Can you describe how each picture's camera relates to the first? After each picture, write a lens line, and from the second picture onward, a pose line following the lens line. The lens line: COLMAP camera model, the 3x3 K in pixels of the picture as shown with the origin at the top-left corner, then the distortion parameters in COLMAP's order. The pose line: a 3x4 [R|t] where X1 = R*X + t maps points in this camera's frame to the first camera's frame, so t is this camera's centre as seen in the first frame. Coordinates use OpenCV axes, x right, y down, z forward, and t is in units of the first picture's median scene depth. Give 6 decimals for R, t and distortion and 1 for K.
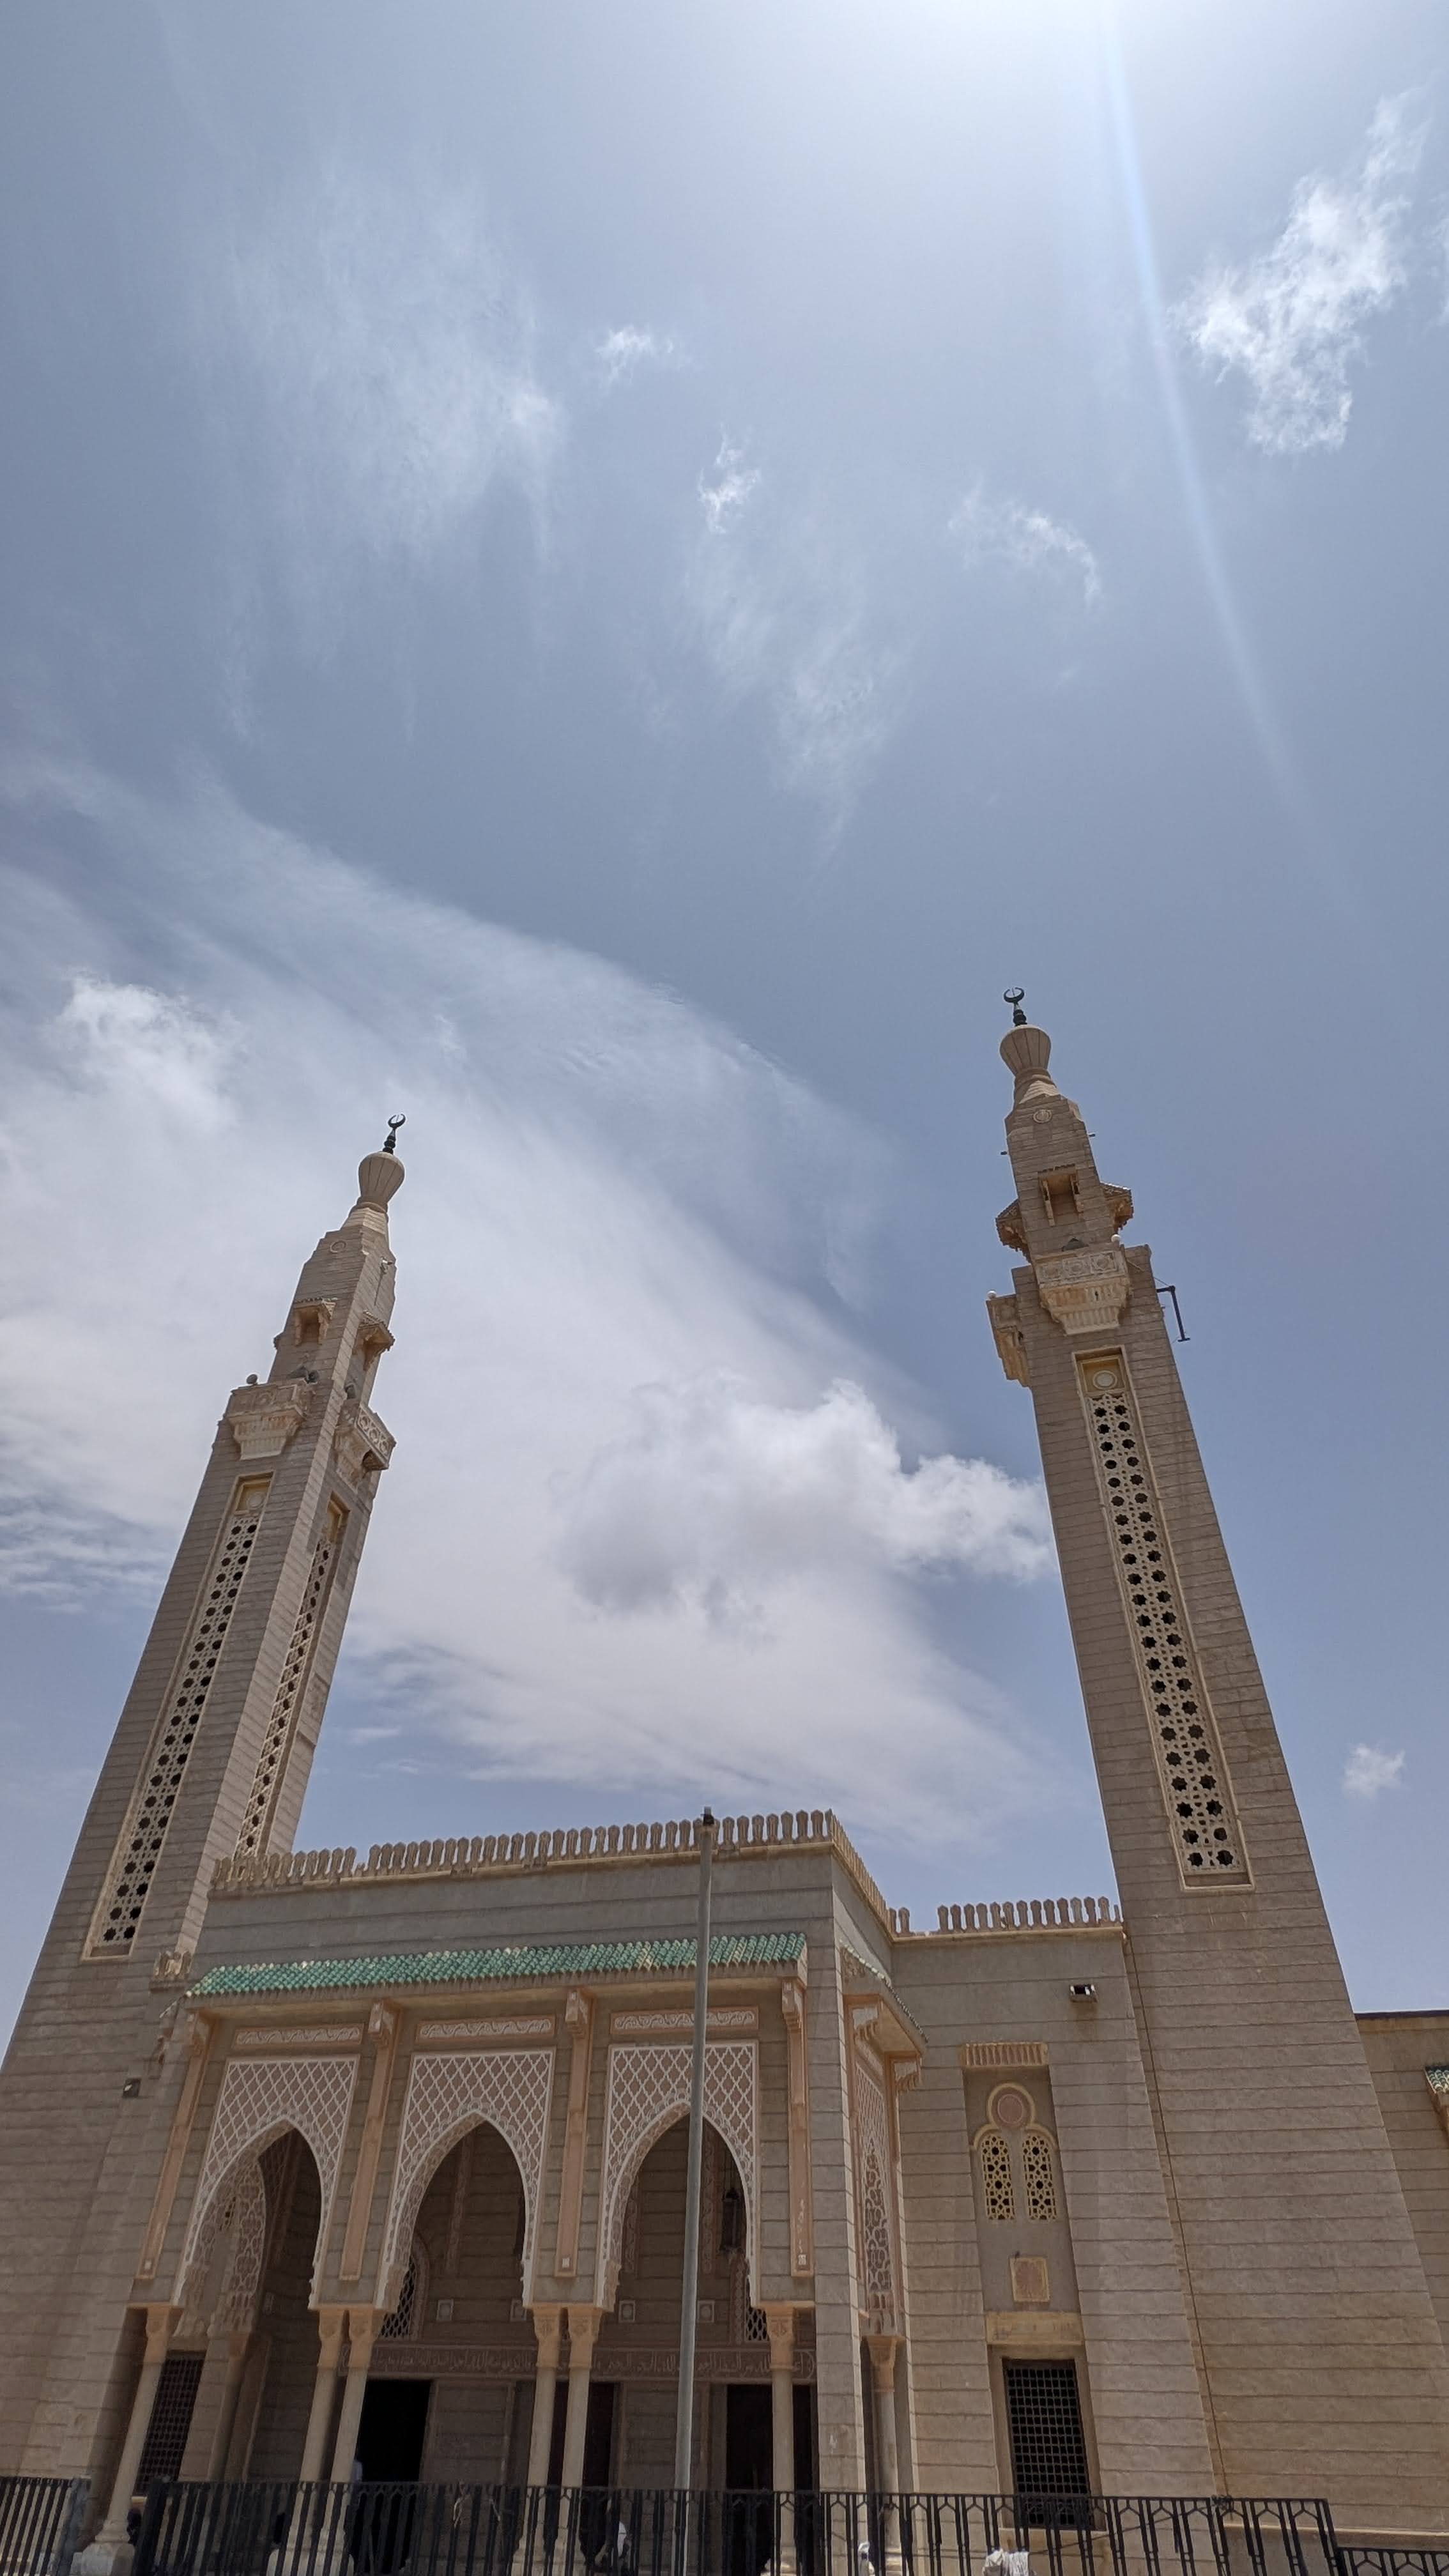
lens RADIAL K [[1373.4, 0, 724.5], [0, 1373.4, 1288.0], [0, 0, 1]] dist [0.001177, -0.000009]
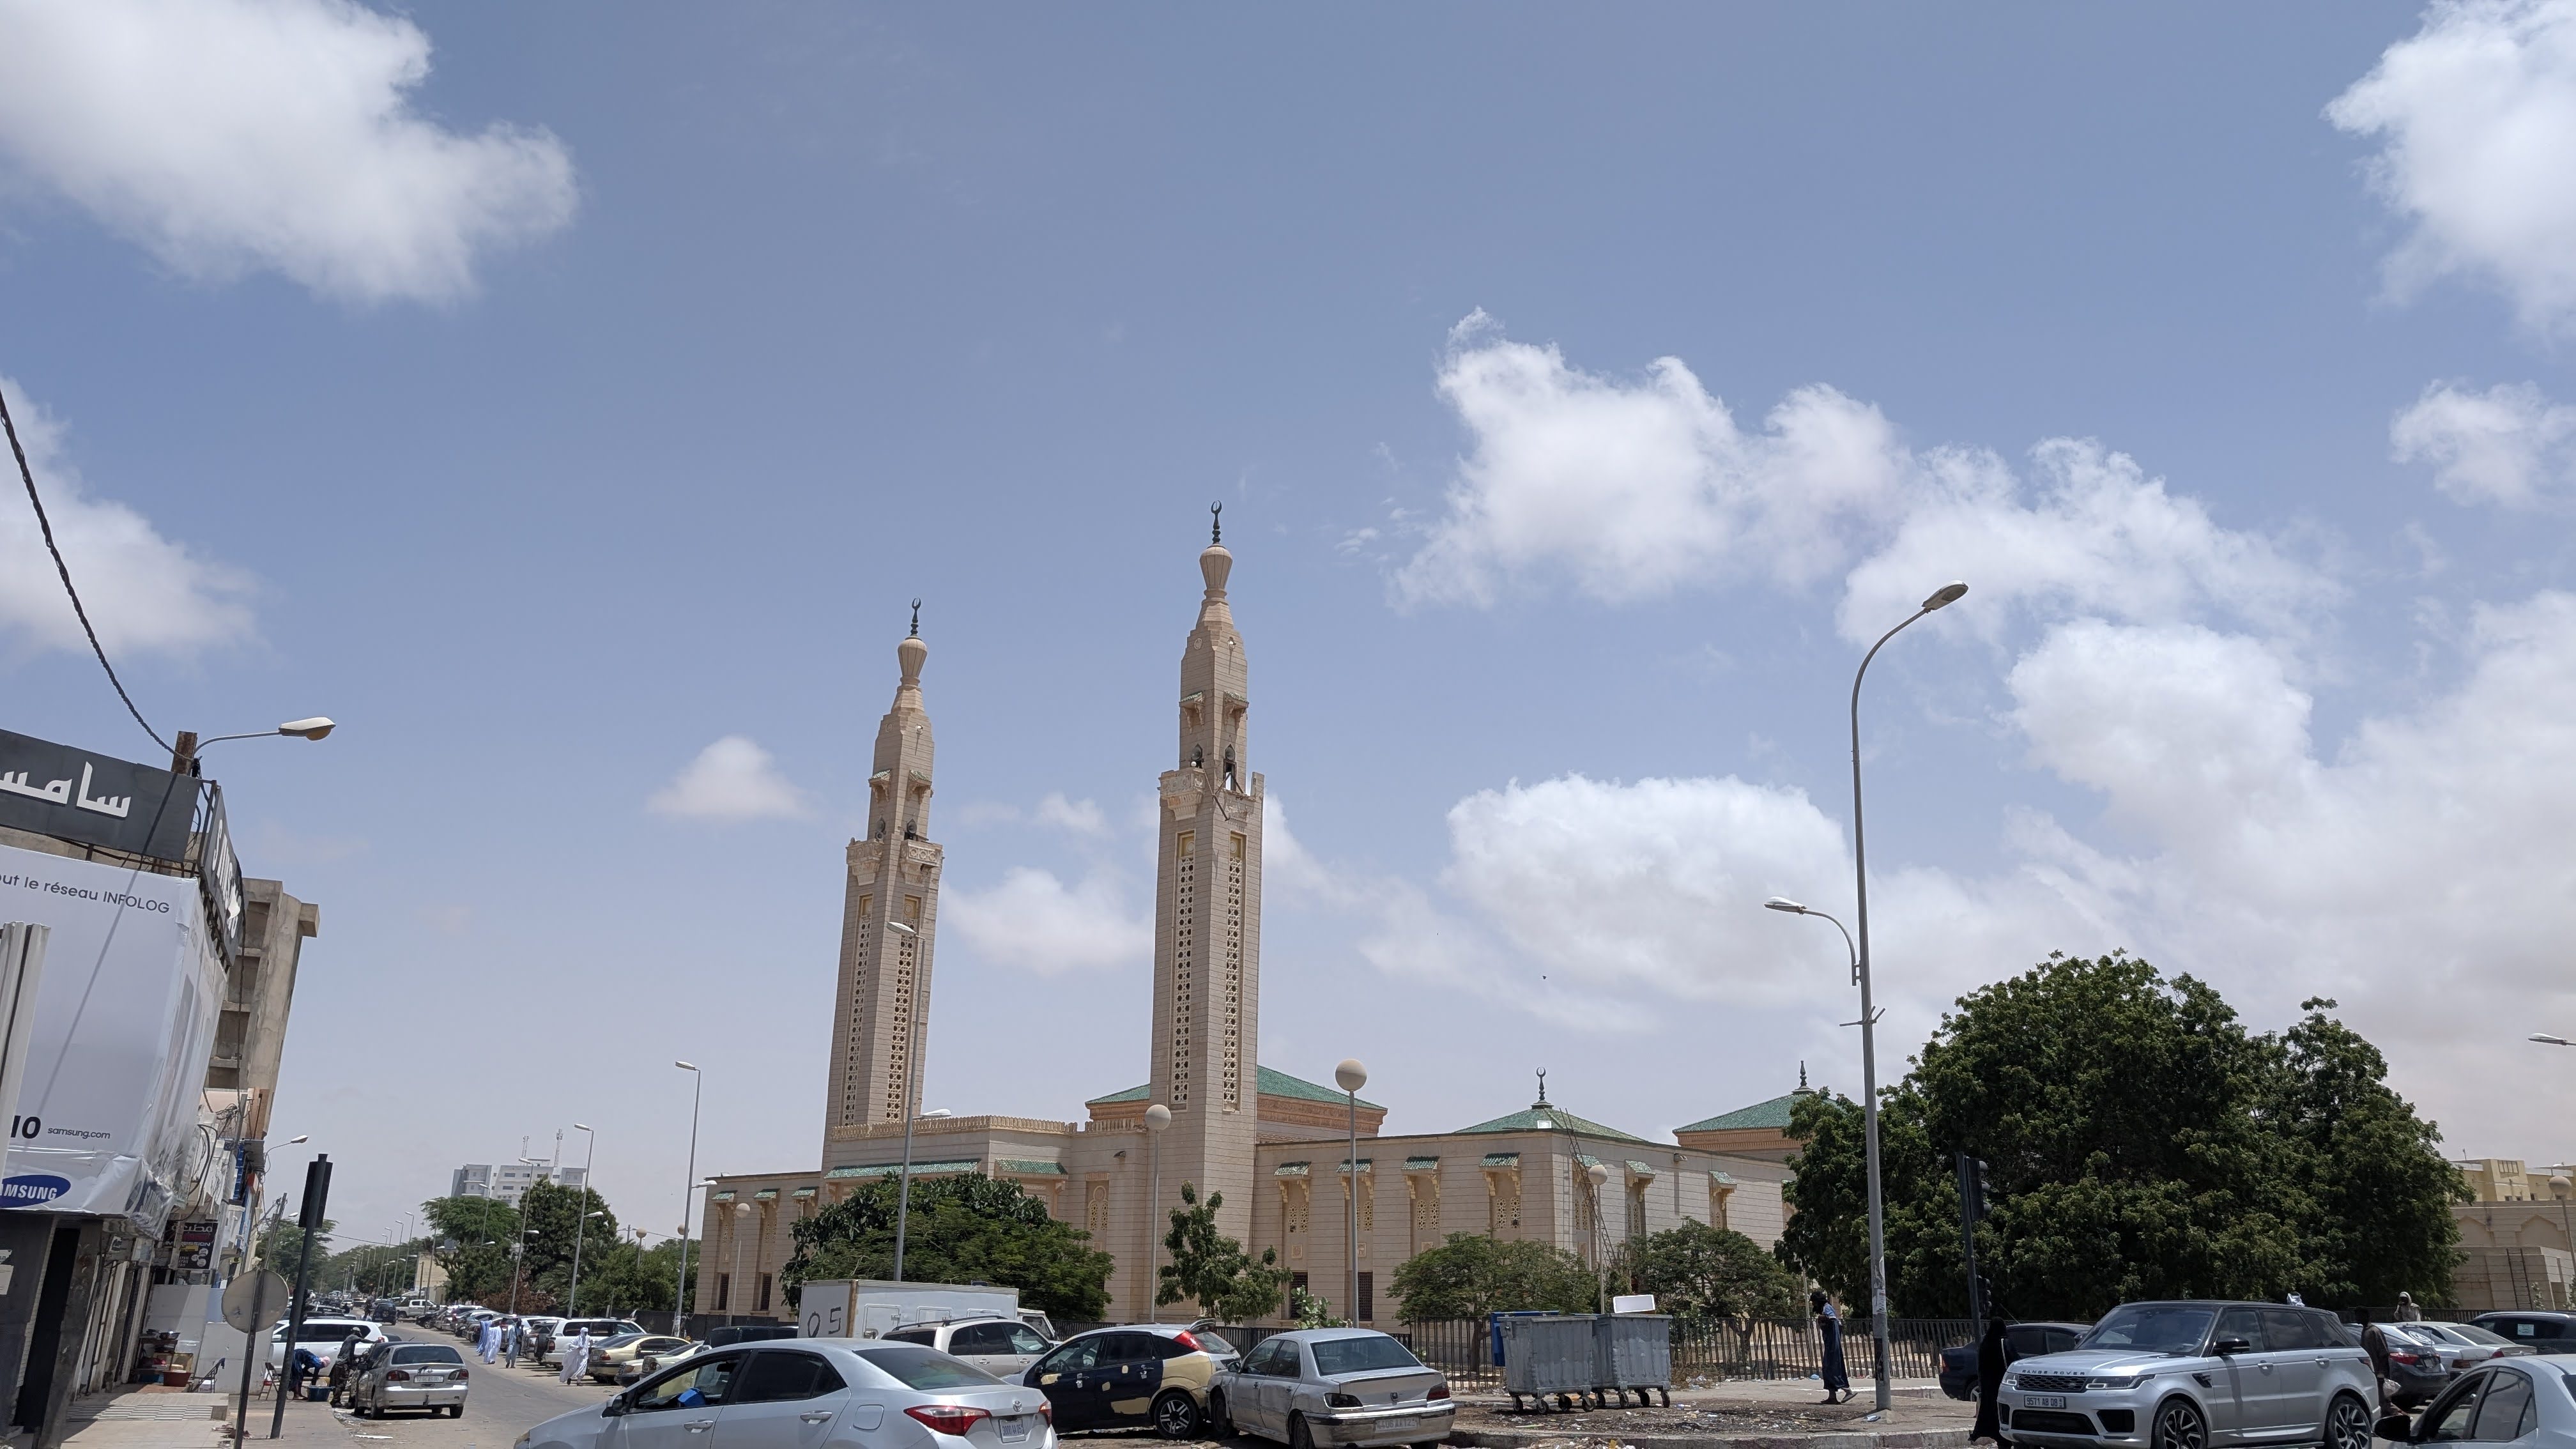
lens RADIAL K [[1802.7, 0, 1288.0], [0, 1802.7, 724.5], [0, 0, 1]] dist [0.023475, -0.001283]
pose [[0.919010, -0.134501, -0.370580, 1.327416], [0.275212, 0.891927, 0.358781, -0.929777], [0.282274, -0.431712, 0.856707, -1.021254]]
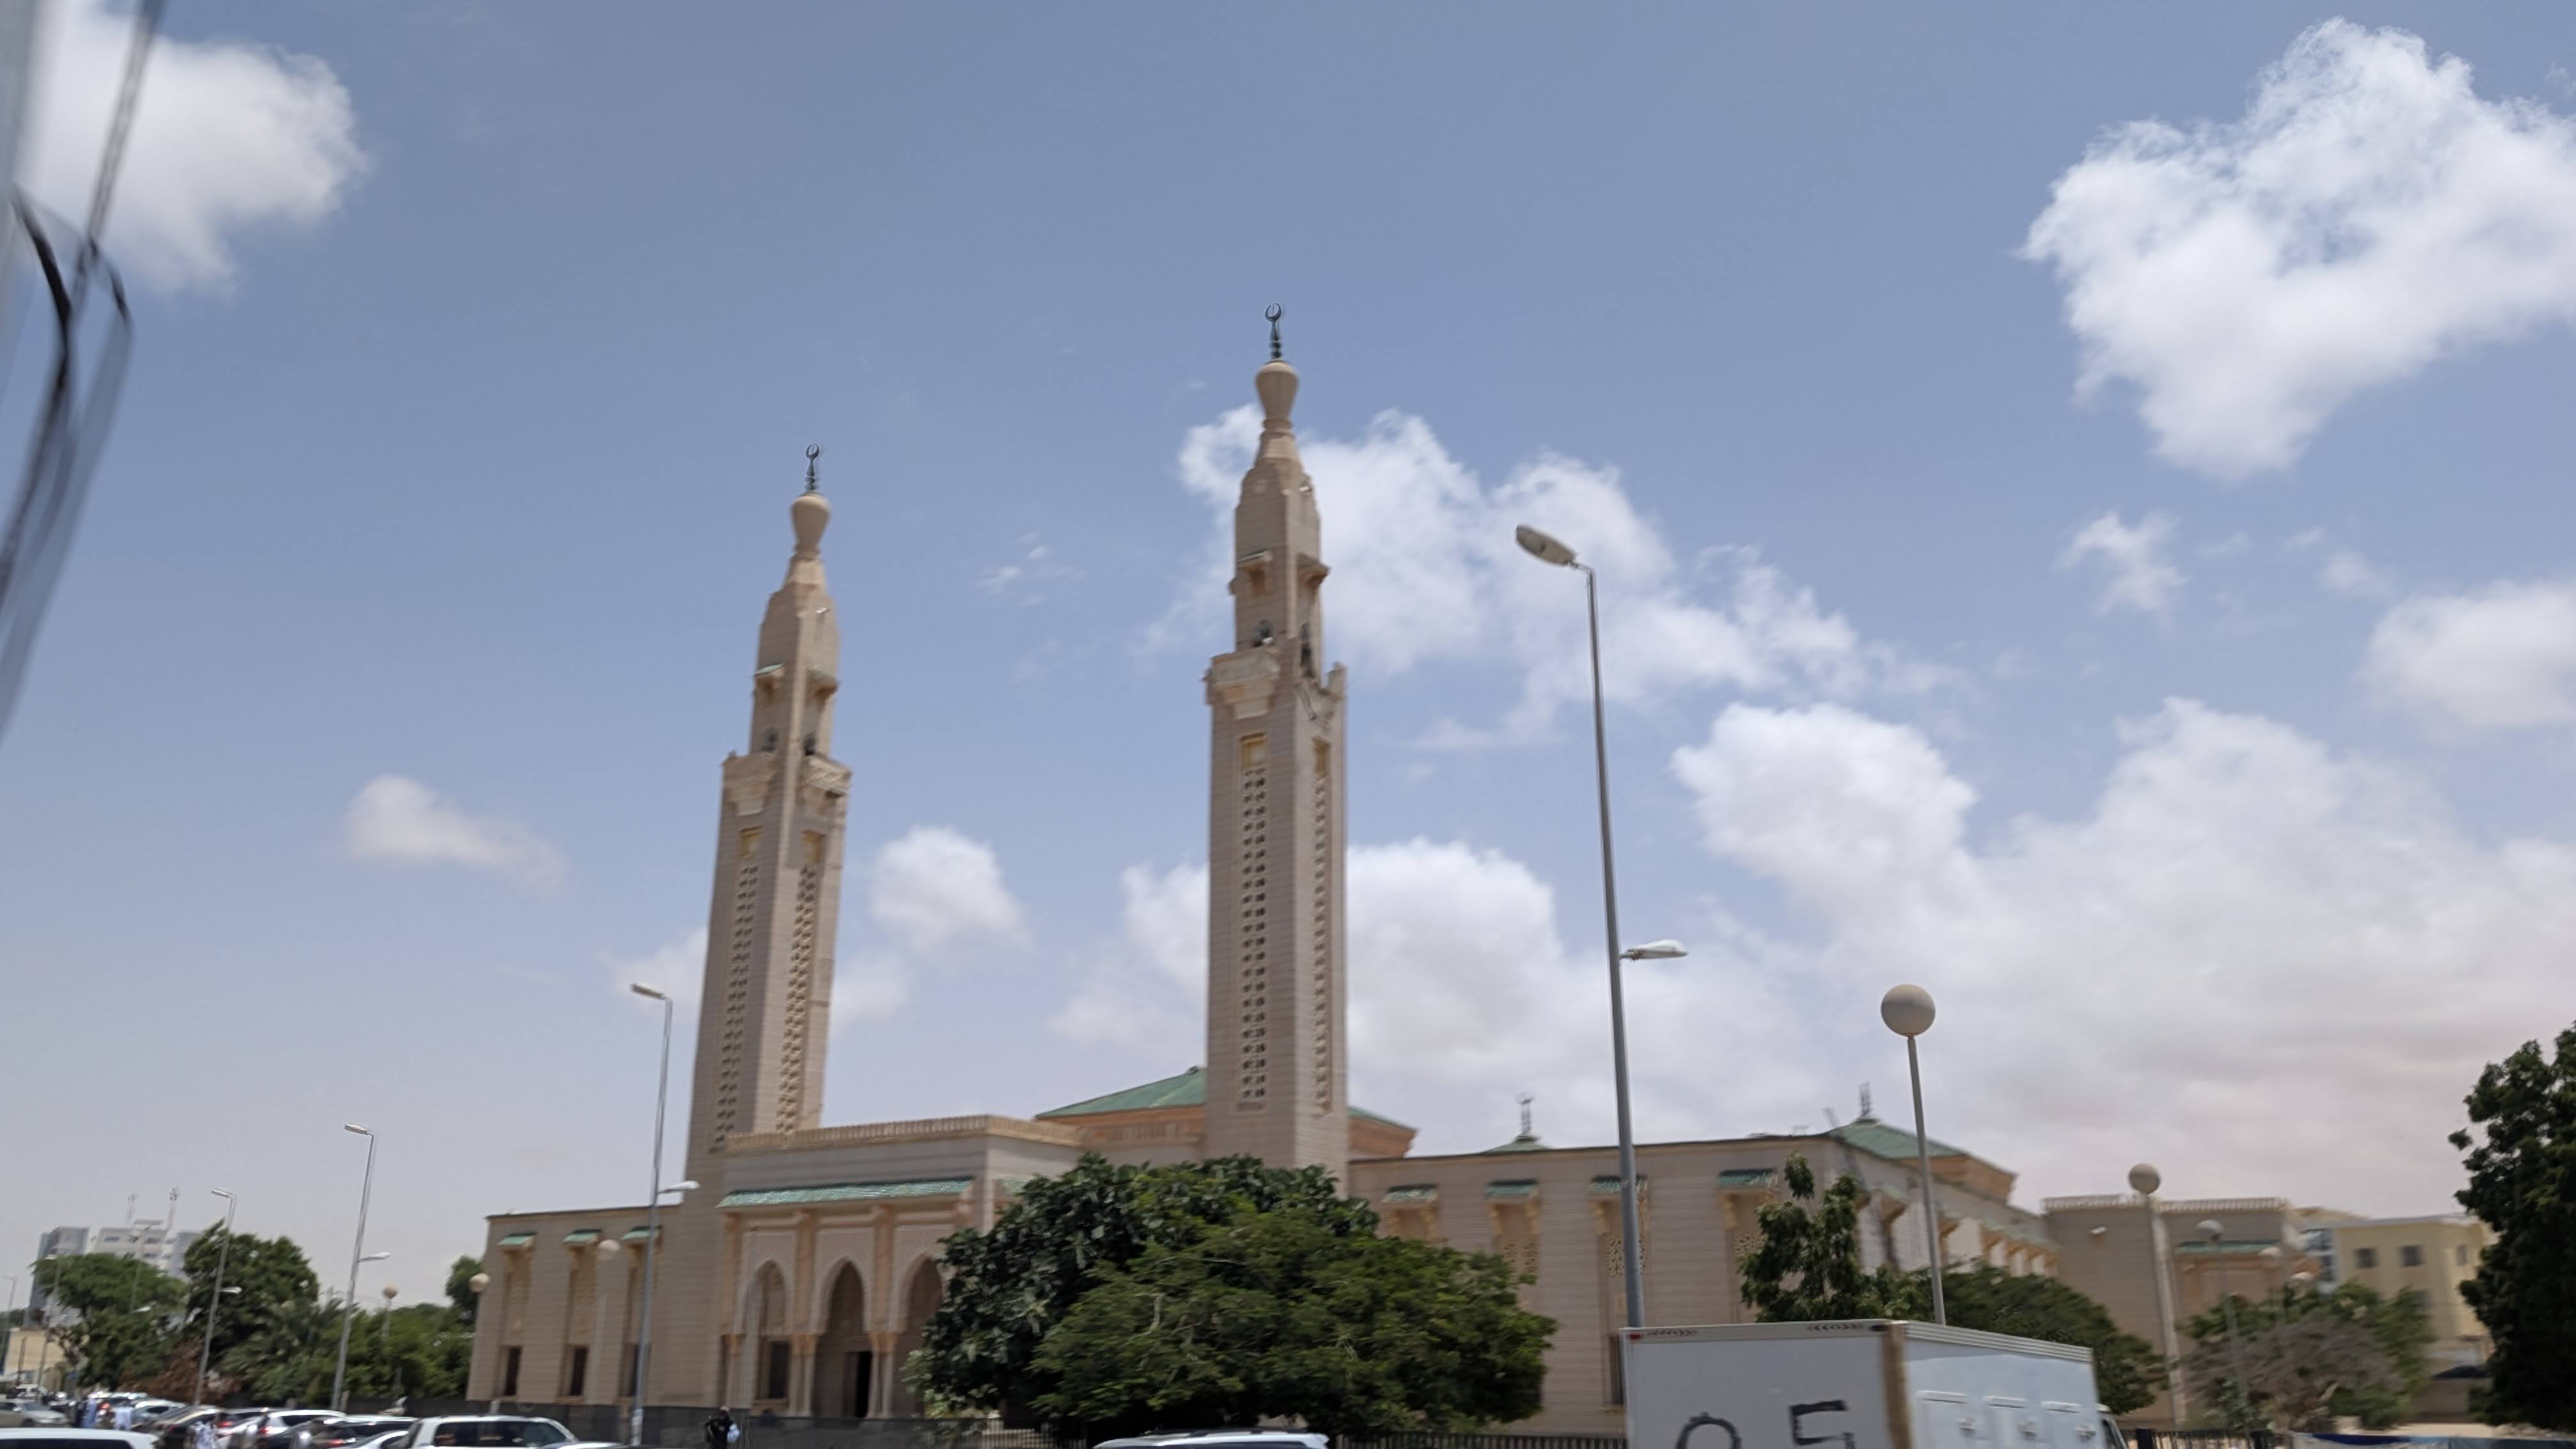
lens RADIAL K [[1864.7, 0, 1275.2], [0, 1864.7, 799.6], [0, 0, 1]] dist [0.059612, -0.056474]
pose [[0.967797, -0.094660, -0.233257, 0.716114], [0.184629, 0.896787, 0.402100, -0.637055], [0.171119, -0.432217, 0.885385, -0.680673]]
